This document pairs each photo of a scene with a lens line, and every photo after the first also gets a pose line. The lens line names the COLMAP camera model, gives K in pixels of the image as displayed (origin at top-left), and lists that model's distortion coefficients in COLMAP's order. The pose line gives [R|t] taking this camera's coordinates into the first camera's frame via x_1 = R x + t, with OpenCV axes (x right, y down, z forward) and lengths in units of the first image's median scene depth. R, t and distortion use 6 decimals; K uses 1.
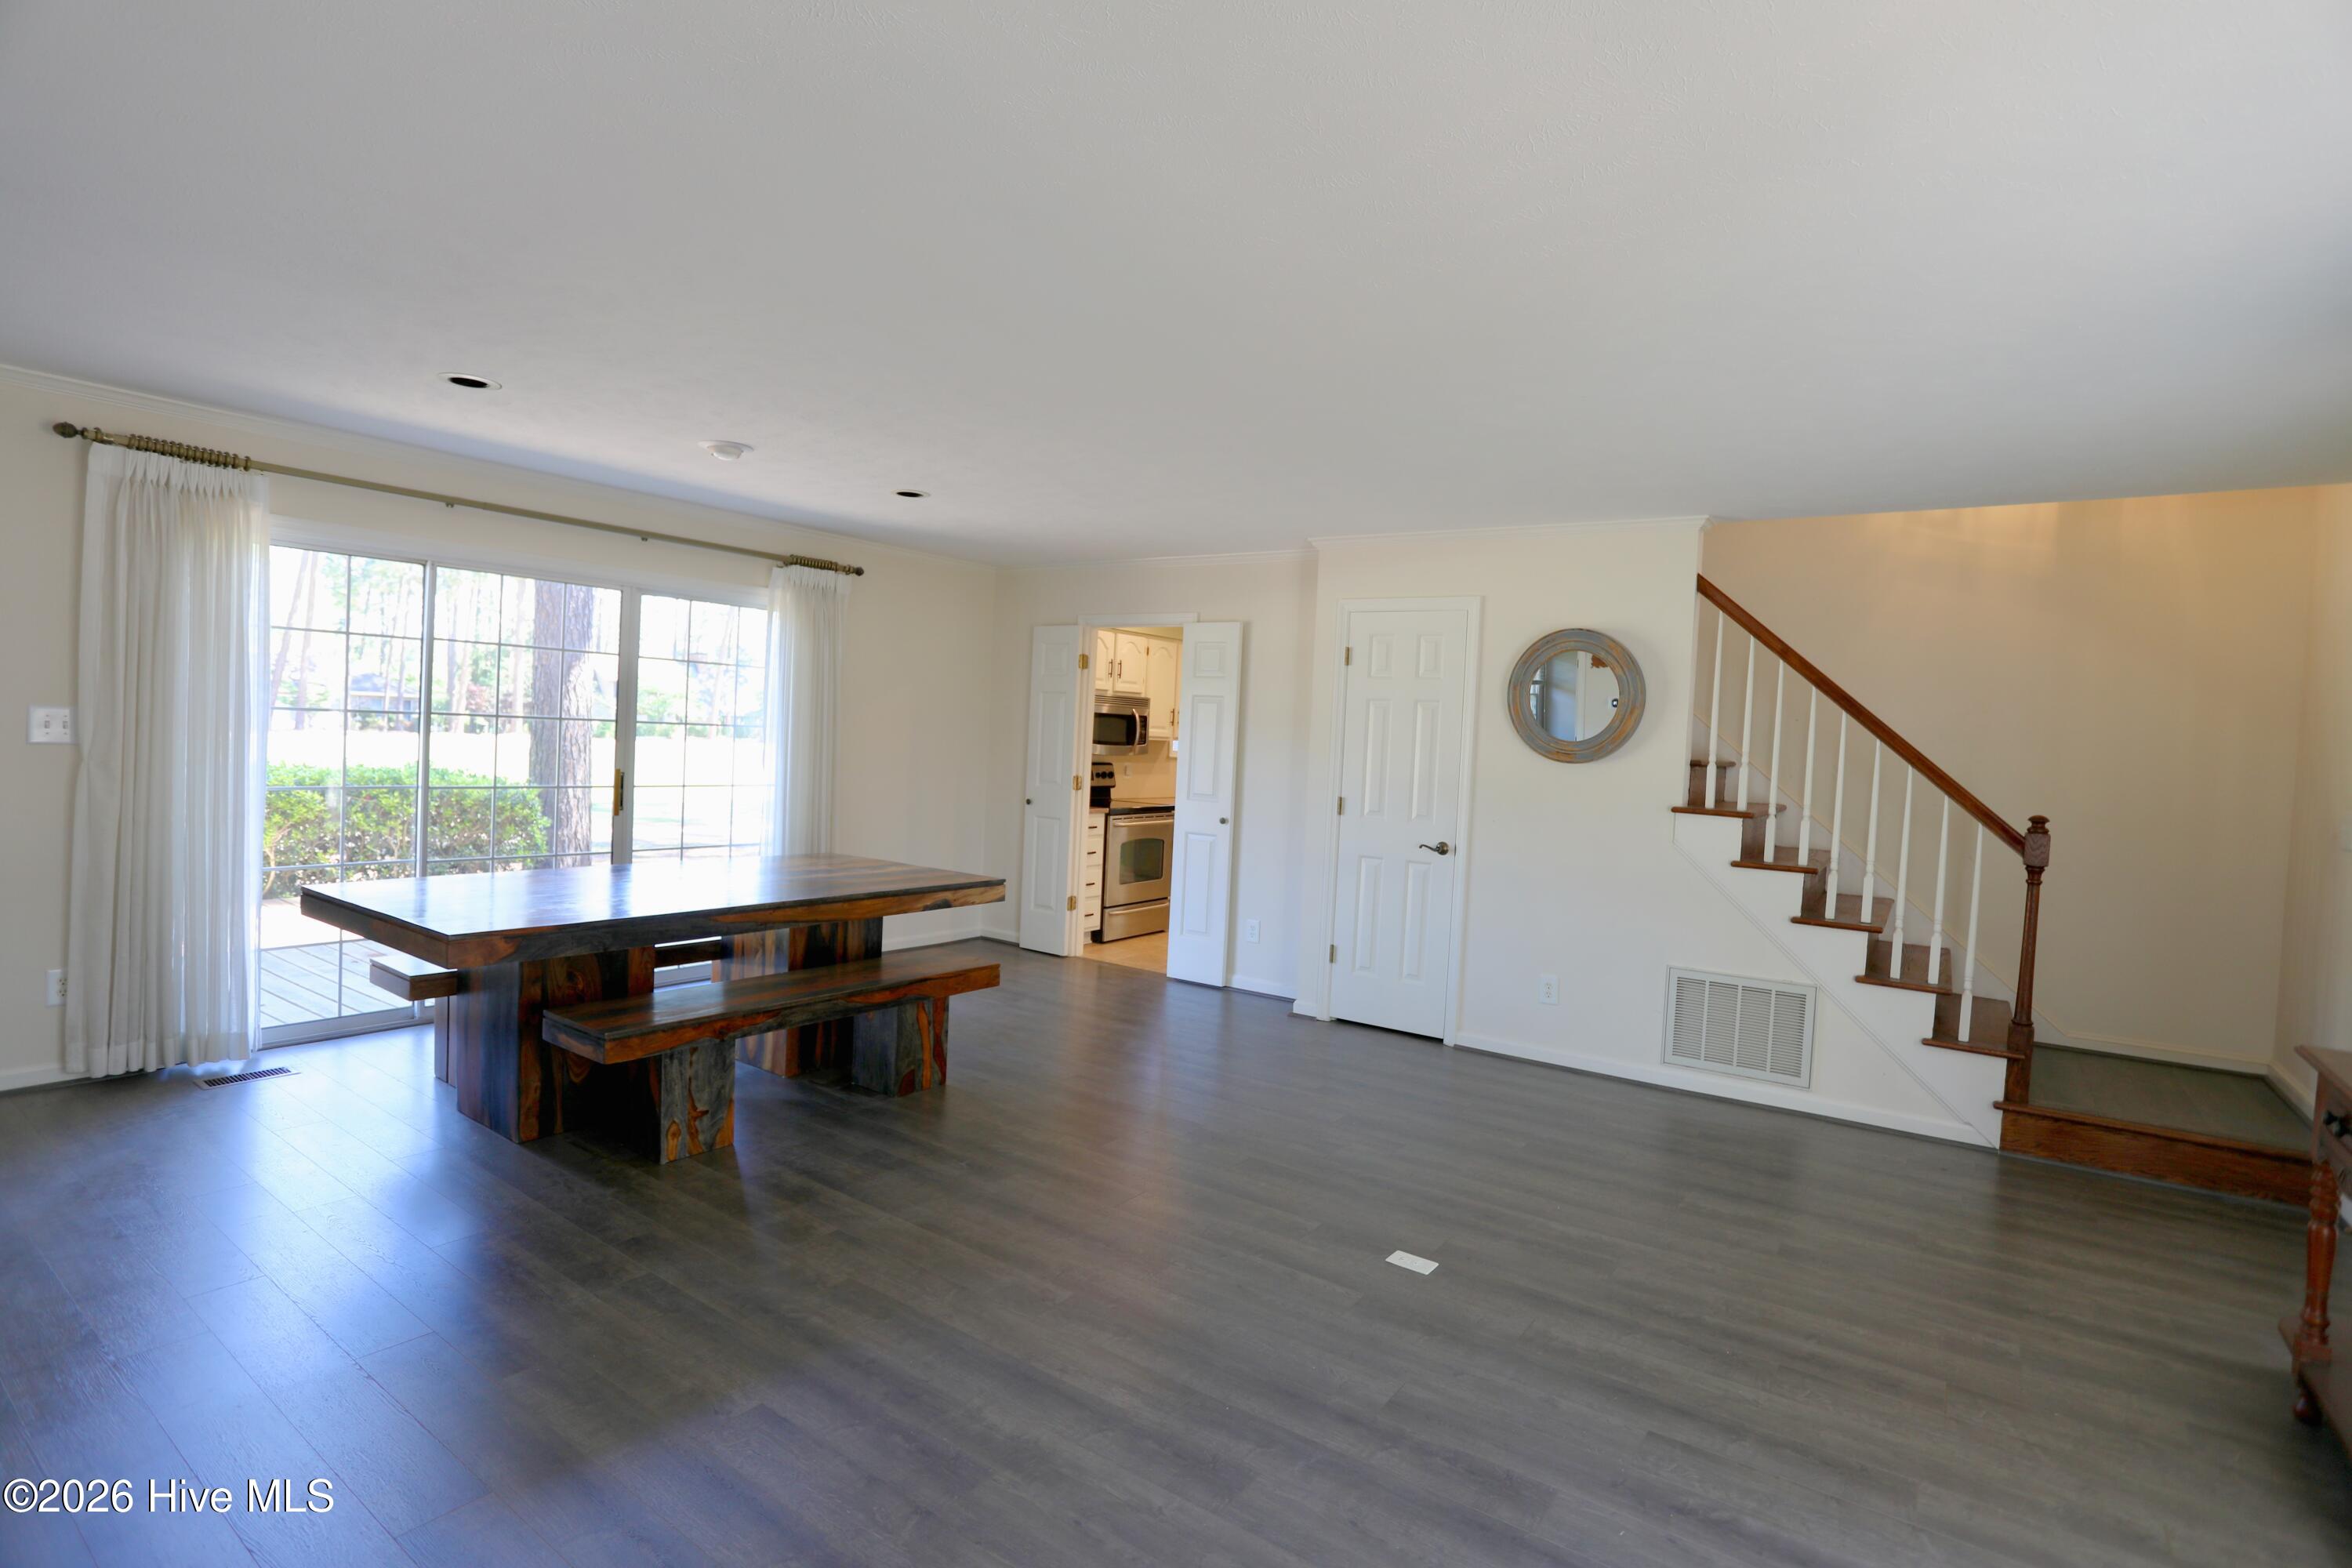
lens RADIAL K [[1141.0, 0, 1174.5], [0, 1141.0, 770.0], [0, 0, 1]] dist [-0.072506, 0.028524]
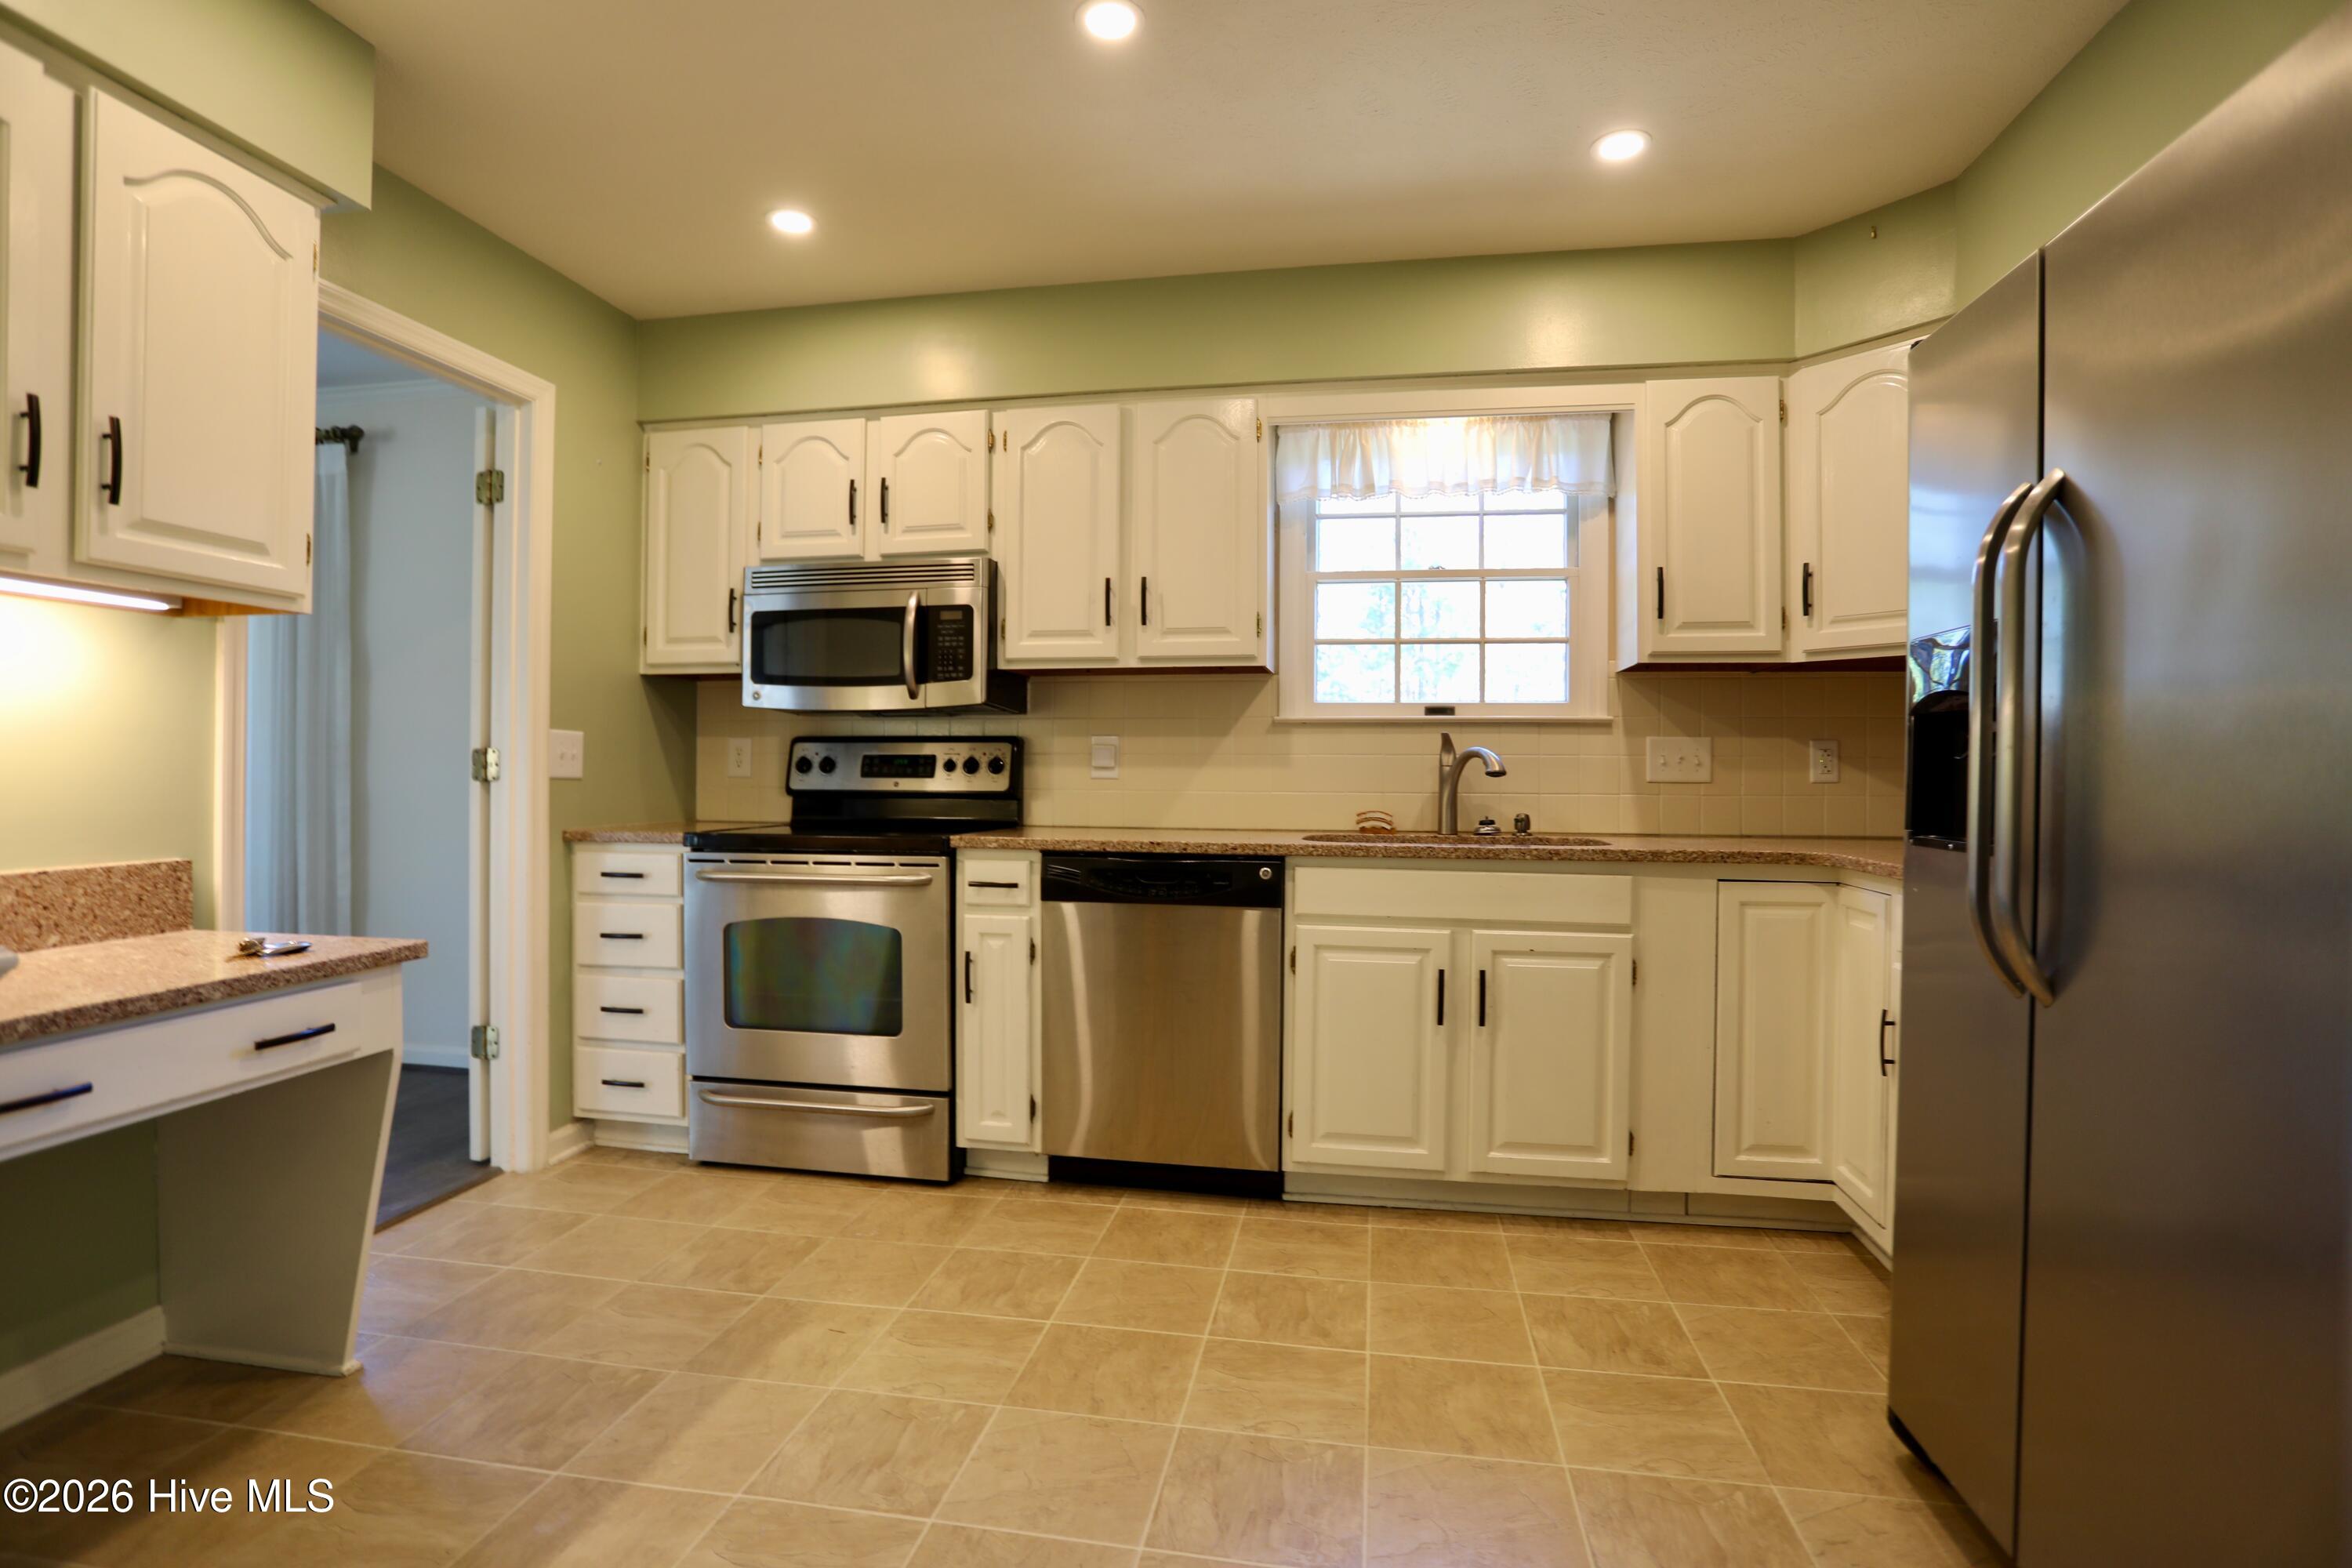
lens RADIAL K [[1141.0, 0, 1174.5], [0, 1141.0, 770.0], [0, 0, 1]] dist [-0.072506, 0.028524]
pose [[0.429576, -0.042274, -0.902041, 0.347983], [-0.011874, 0.998553, -0.052451, 0.027217], [0.902953, 0.033242, 0.428452, 0.894173]]
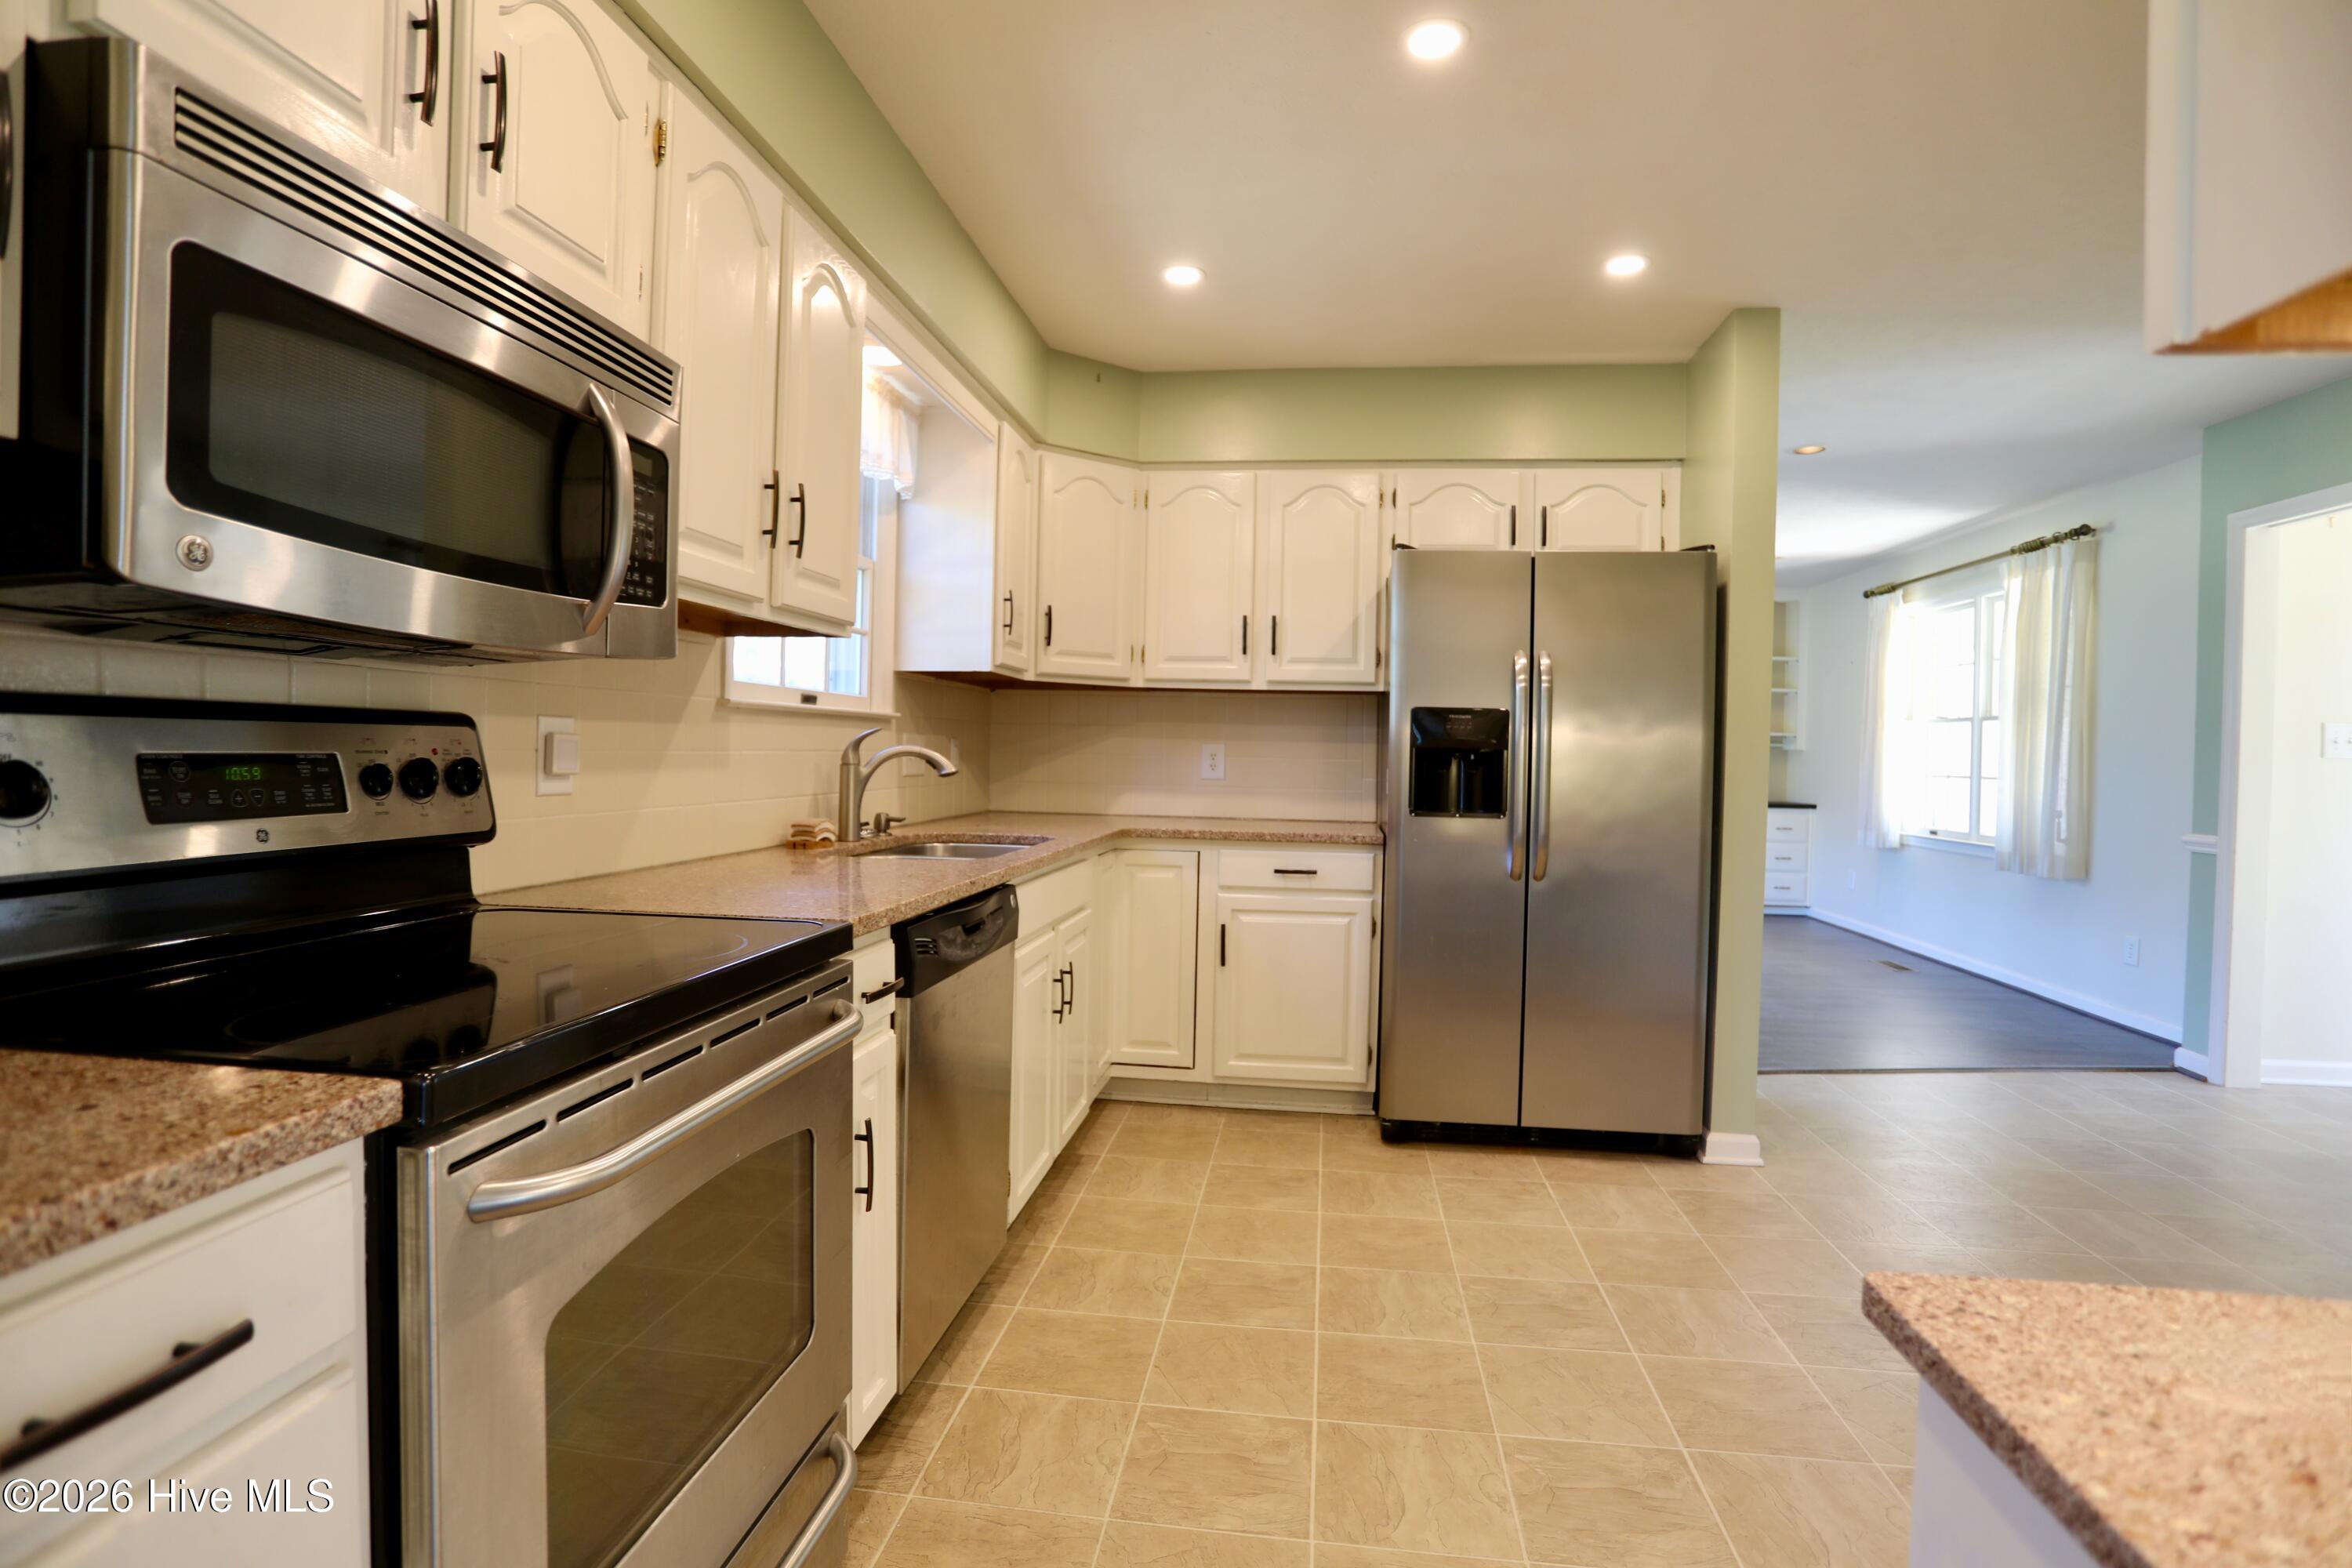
lens RADIAL K [[1141.0, 0, 1174.5], [0, 1141.0, 770.0], [0, 0, 1]] dist [-0.072506, 0.028524]
pose [[0.884753, -0.035257, 0.464725, -0.037868], [0.033128, 0.999370, 0.012749, 0.004851], [-0.464882, 0.004115, 0.885363, 0.793138]]
